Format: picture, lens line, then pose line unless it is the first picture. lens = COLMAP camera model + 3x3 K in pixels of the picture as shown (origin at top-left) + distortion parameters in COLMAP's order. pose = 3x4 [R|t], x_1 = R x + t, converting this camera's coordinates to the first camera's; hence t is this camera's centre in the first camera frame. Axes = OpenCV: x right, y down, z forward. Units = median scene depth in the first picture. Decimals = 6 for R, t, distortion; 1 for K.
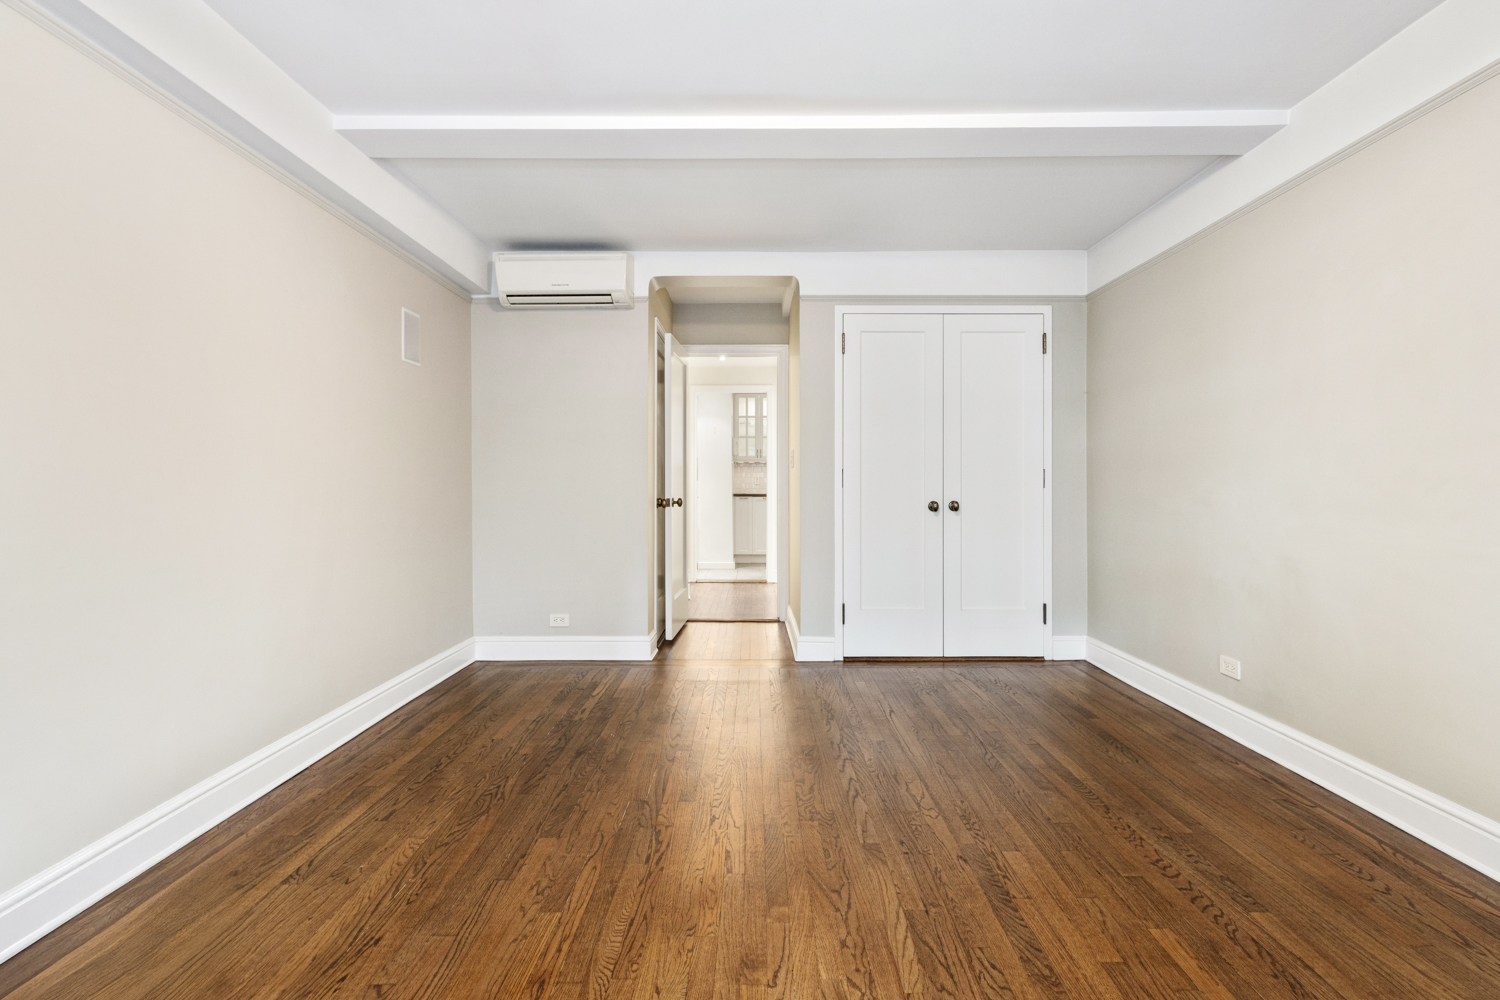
lens RADIAL K [[686.4, 0, 748.9], [0, 686.4, 495.7], [0, 0, 1]] dist [-0.002450, -0.000147]
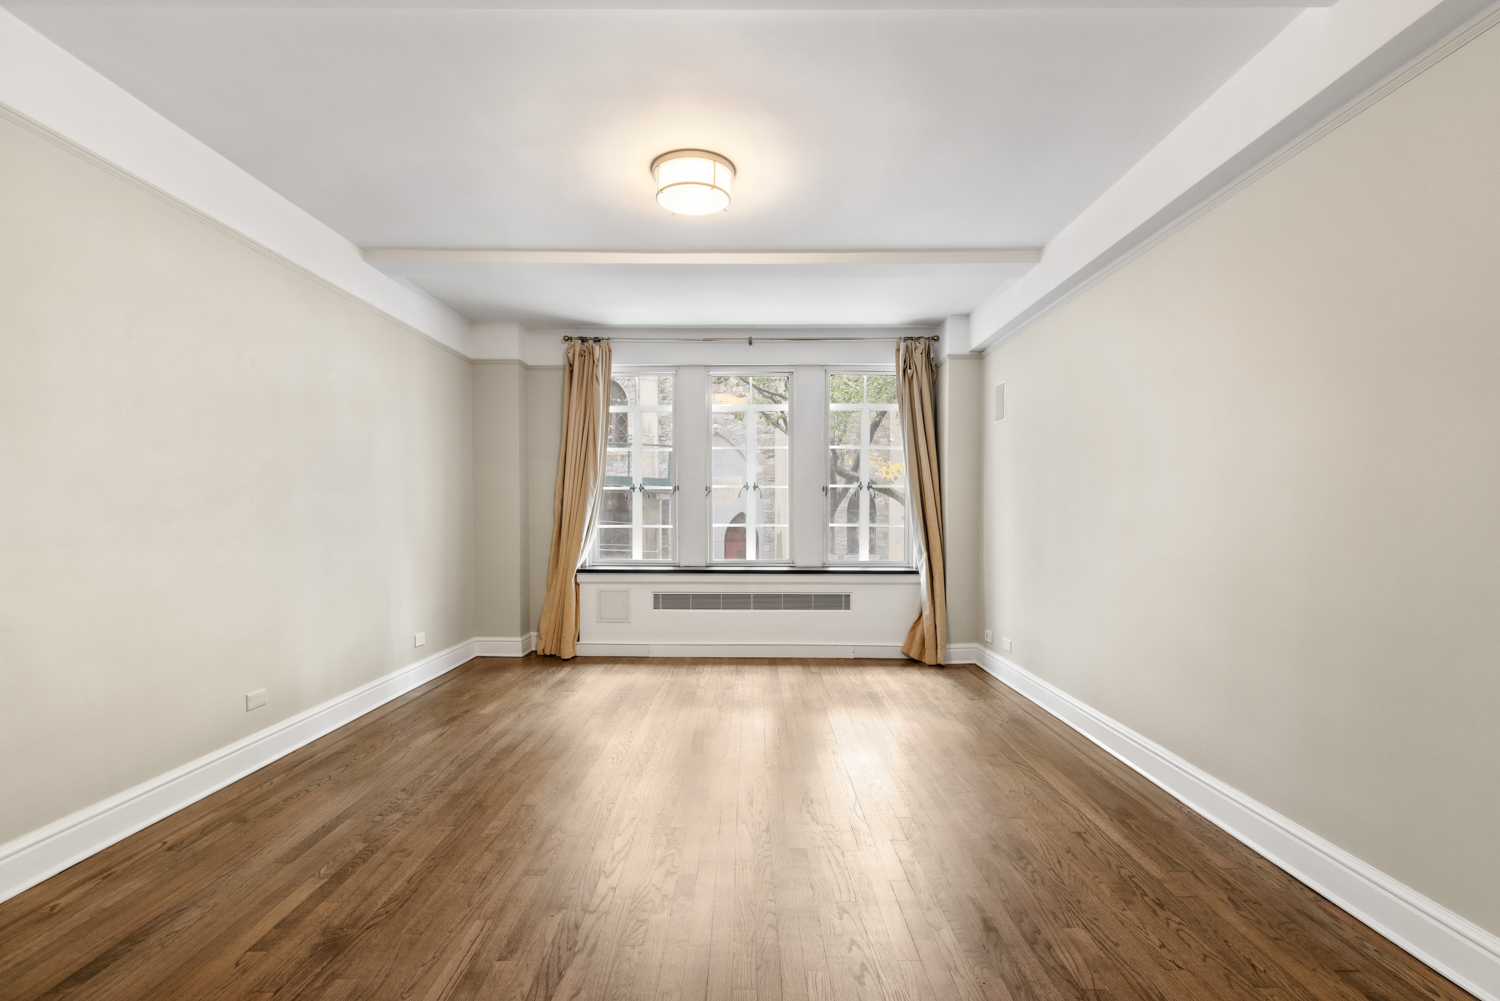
lens RADIAL K [[686.4, 0, 750.4], [0, 686.4, 499.9], [0, 0, 1]] dist [-0.002450, -0.000147]
pose [[-0.999905, -0.002397, -0.013566, -0.006978], [-0.002403, 0.999997, 0.000481, -0.039976], [0.013565, 0.000513, -0.999908, 1.890348]]
